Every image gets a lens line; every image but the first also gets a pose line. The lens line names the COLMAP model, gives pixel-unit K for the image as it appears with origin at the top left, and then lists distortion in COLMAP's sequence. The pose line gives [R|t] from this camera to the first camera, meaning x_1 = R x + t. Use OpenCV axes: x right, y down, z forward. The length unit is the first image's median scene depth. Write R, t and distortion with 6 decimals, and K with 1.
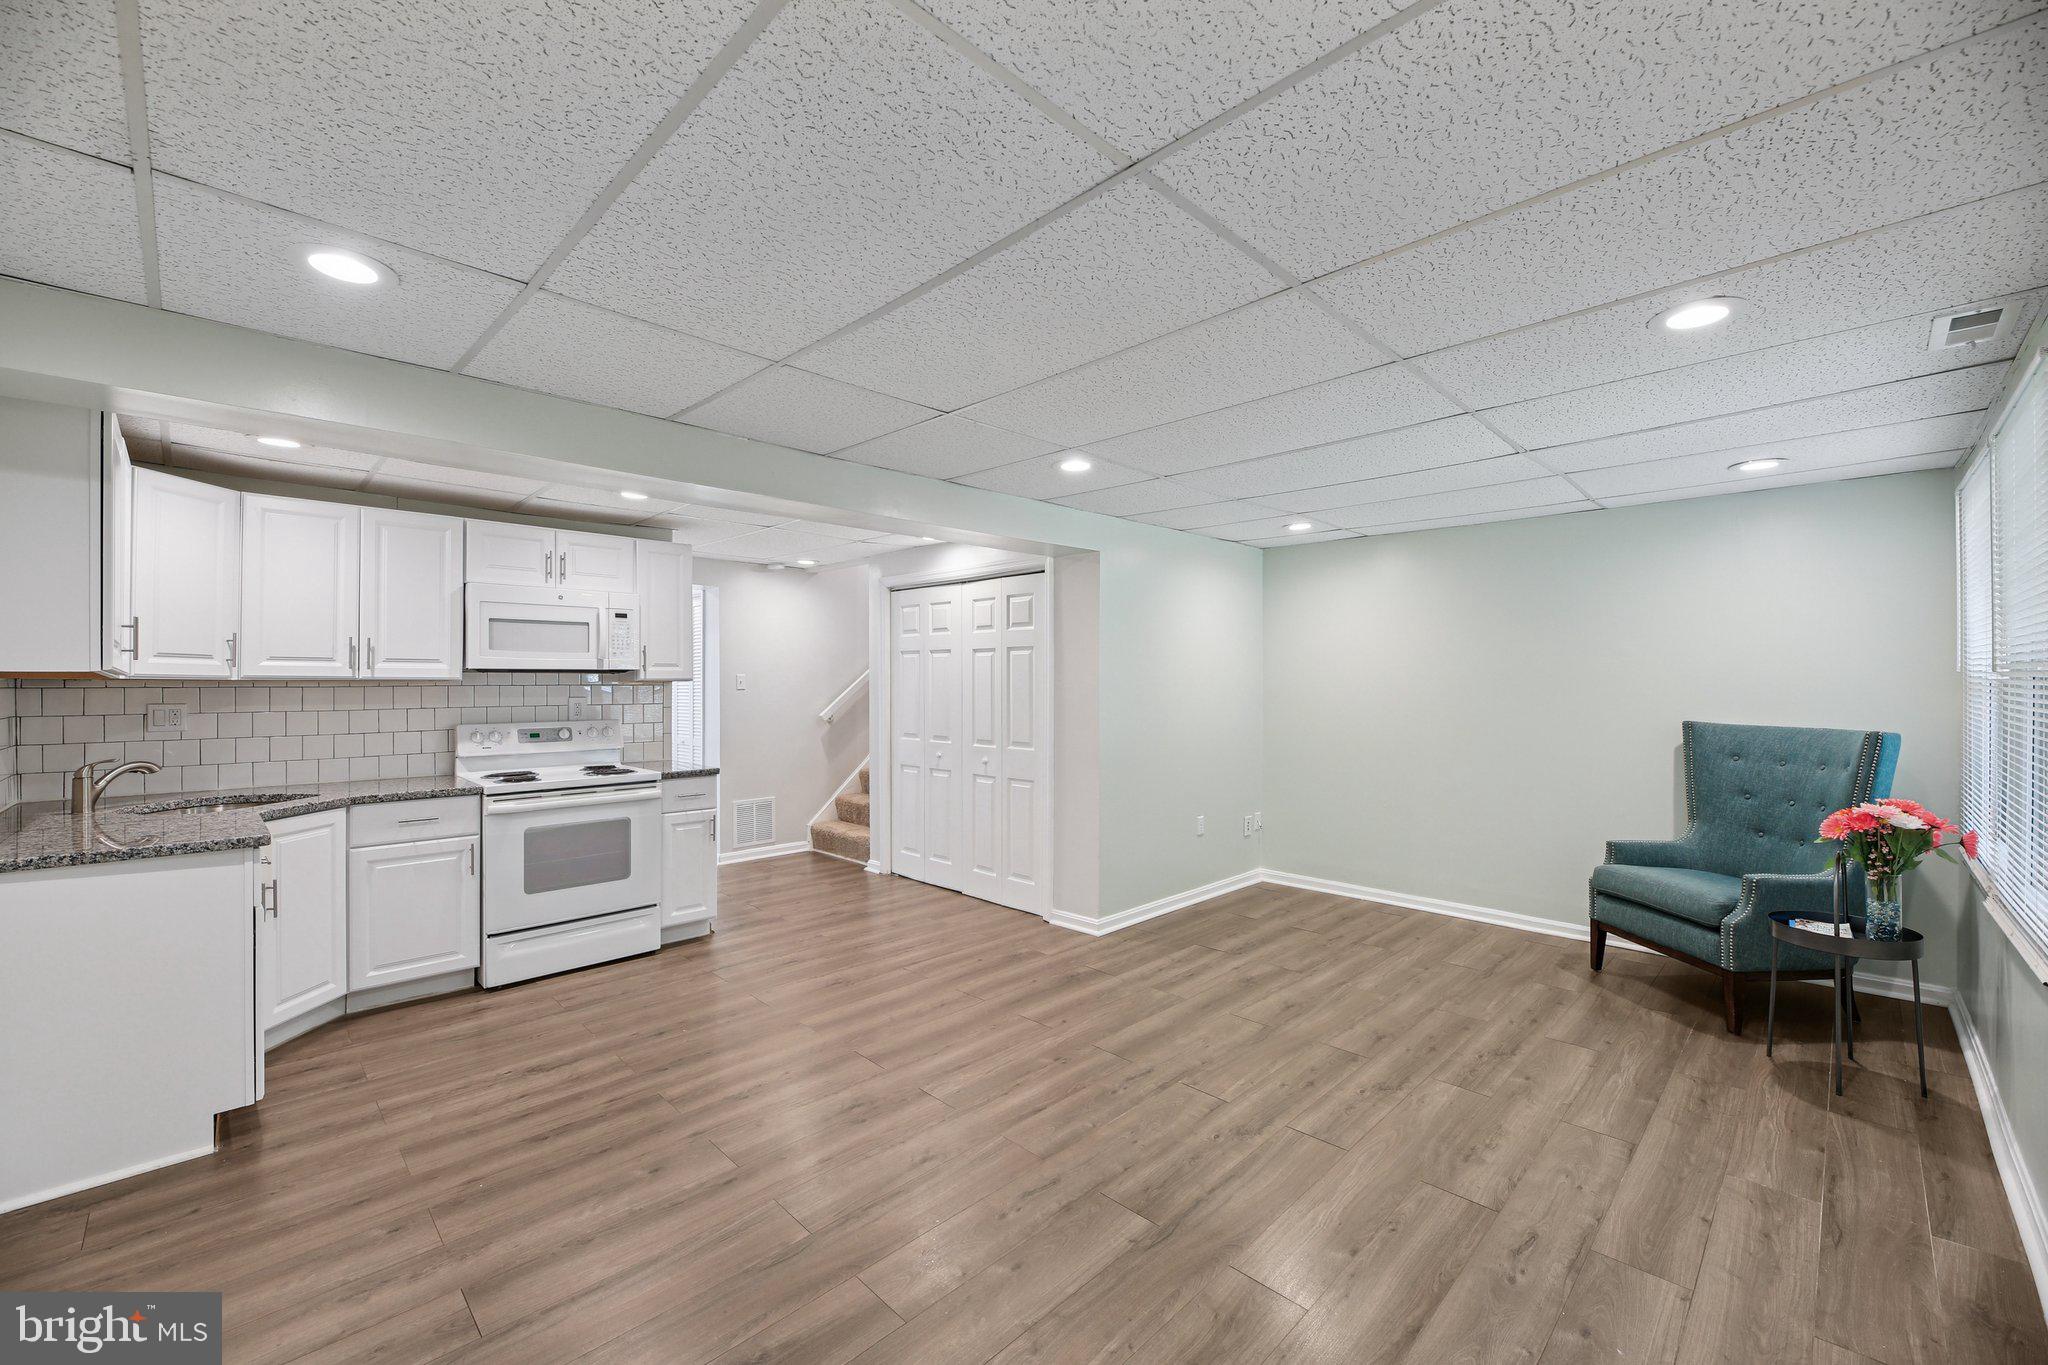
lens RADIAL K [[829.2, 0, 1035.0], [0, 829.2, 676.7], [0, 0, 1]] dist [0.000940, -0.000444]
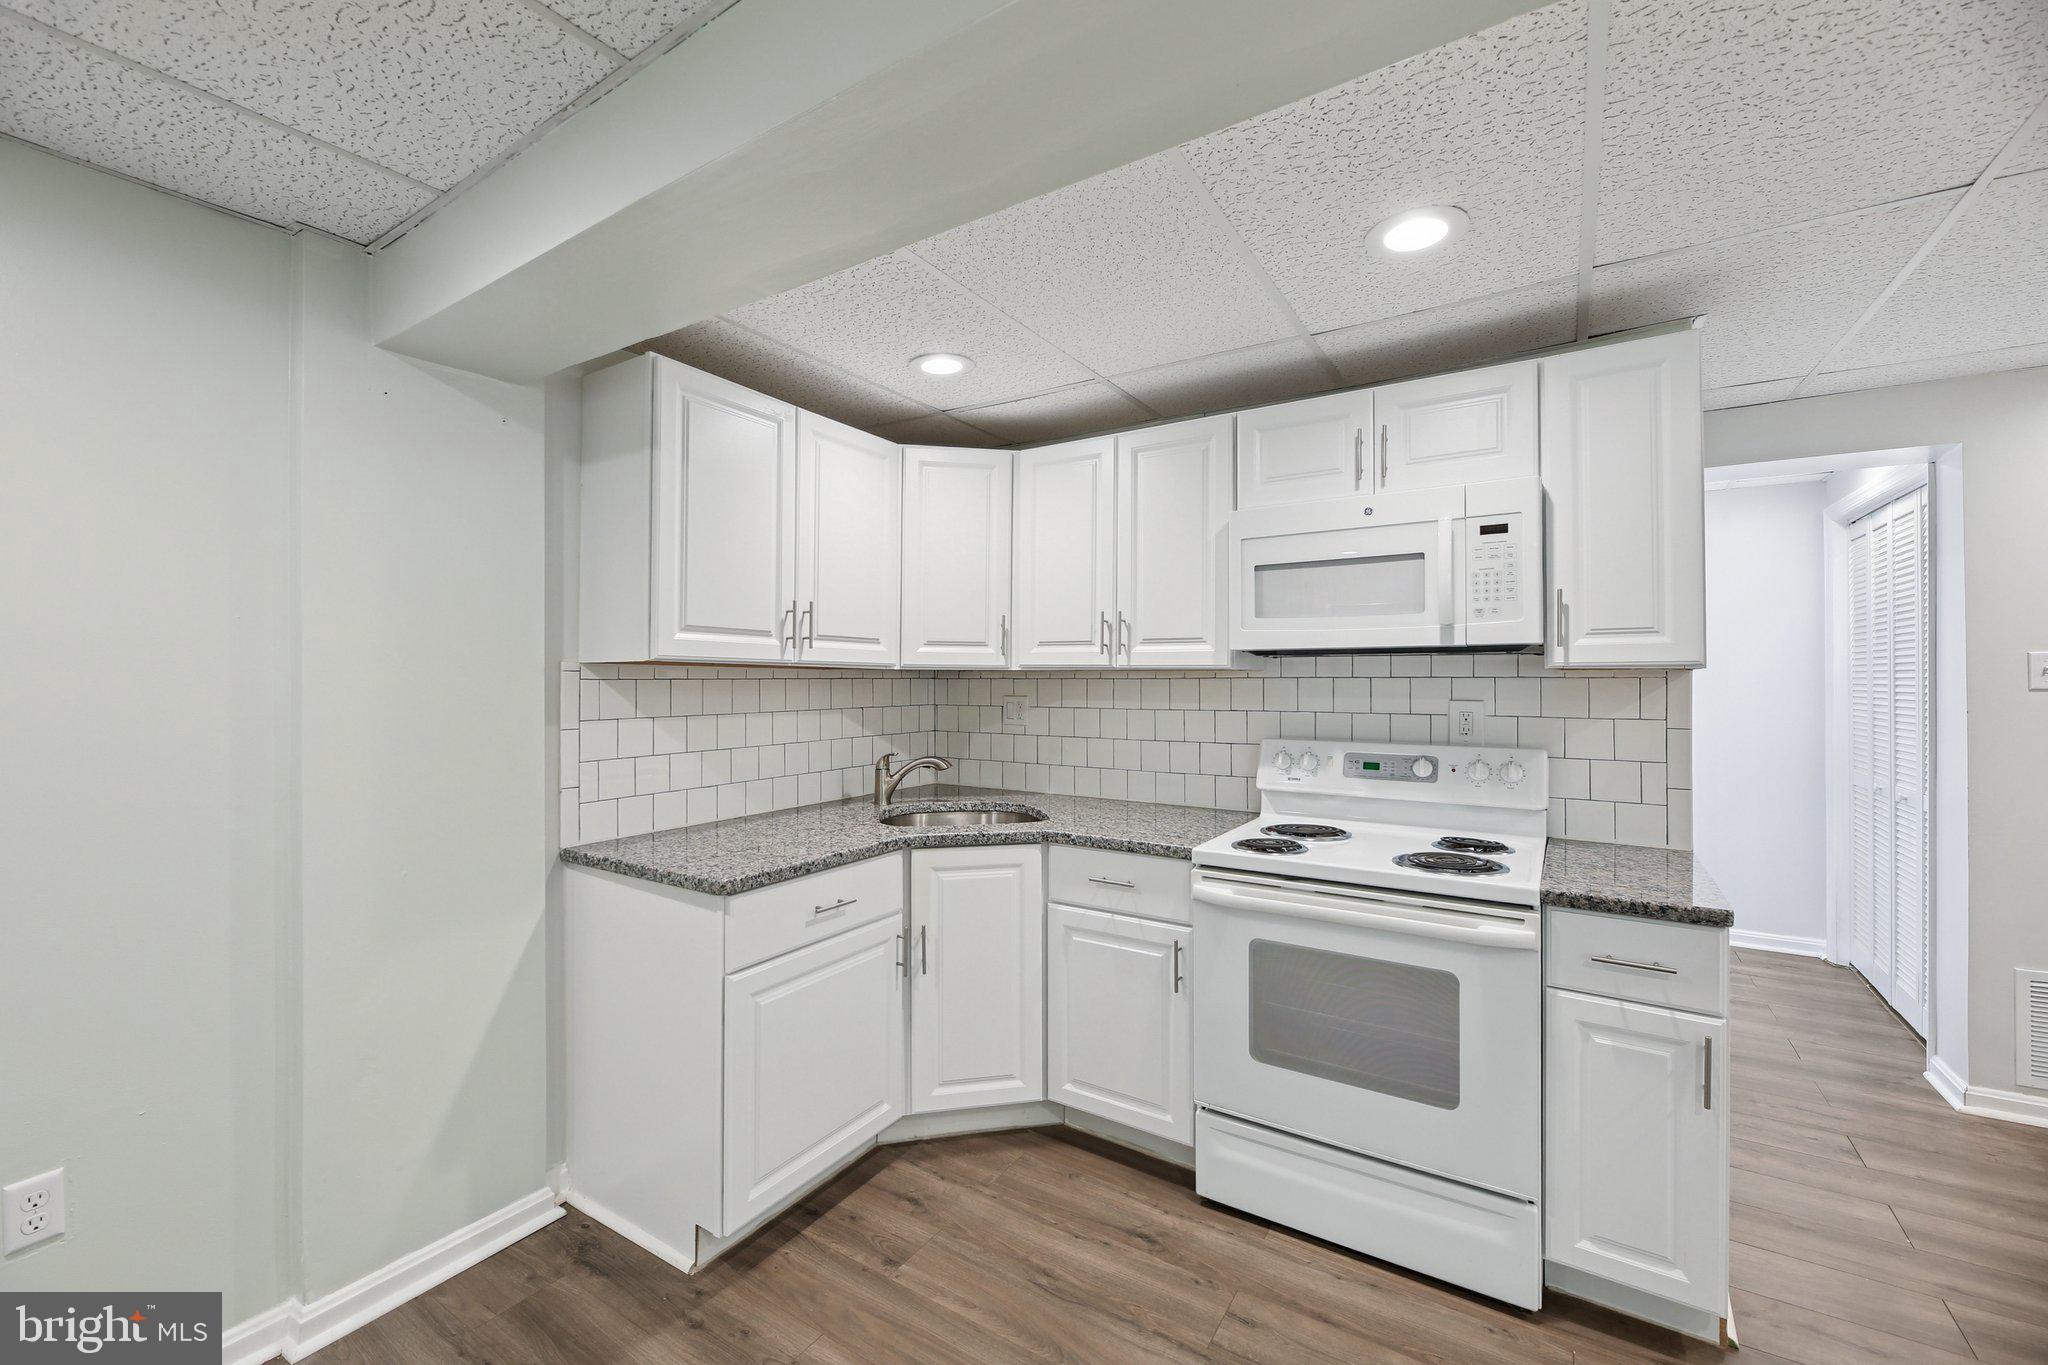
lens RADIAL K [[829.2, 0, 1035.0], [0, 829.2, 676.7], [0, 0, 1]] dist [0.000940, -0.000444]
pose [[0.193927, 0.000616, -0.981016, -0.104161], [0.007186, 0.999972, 0.002048, 0.007893], [0.980990, -0.007446, 0.193917, 0.755103]]
